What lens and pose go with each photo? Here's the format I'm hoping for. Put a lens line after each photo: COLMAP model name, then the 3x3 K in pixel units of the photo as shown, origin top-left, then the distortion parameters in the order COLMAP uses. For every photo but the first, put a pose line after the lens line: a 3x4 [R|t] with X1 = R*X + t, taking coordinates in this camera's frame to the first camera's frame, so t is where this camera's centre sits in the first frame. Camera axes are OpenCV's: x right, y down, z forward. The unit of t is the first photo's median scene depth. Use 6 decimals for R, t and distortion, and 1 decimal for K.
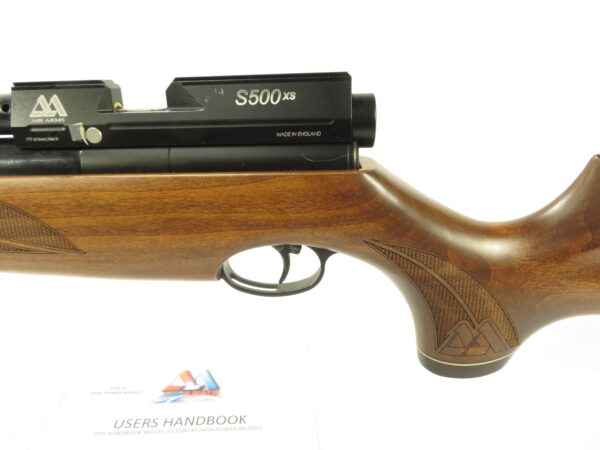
lens RADIAL K [[429.5, 0, 300.0], [0, 429.5, 225.0], [0, 0, 1]] dist [-0.006185, 0.000900]
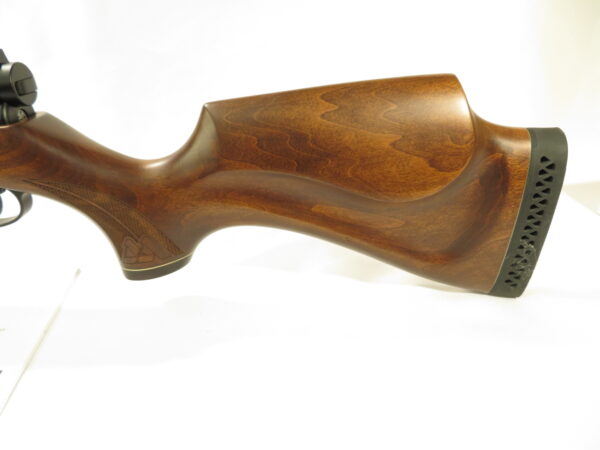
lens RADIAL K [[429.5, 0, 300.0], [0, 429.5, 225.0], [0, 0, 1]] dist [-0.006185, 0.000900]
pose [[0.995569, -0.065169, 0.067795, 0.848542], [0.056638, 0.991043, 0.120937, 0.058987], [-0.075069, -0.116562, 0.990342, -0.358521]]
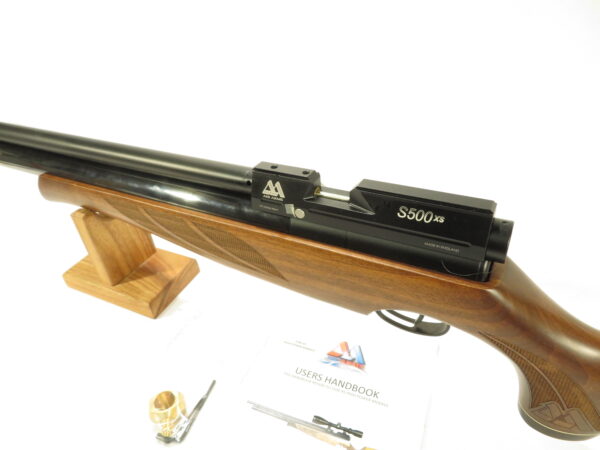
lens RADIAL K [[429.5, 0, 300.0], [0, 429.5, 225.0], [0, 0, 1]] dist [-0.006185, 0.000900]
pose [[0.904225, 0.196010, -0.379417, 0.084625], [-0.085355, 0.953470, 0.289153, -0.581966], [0.418440, -0.229075, 0.878882, -0.296096]]
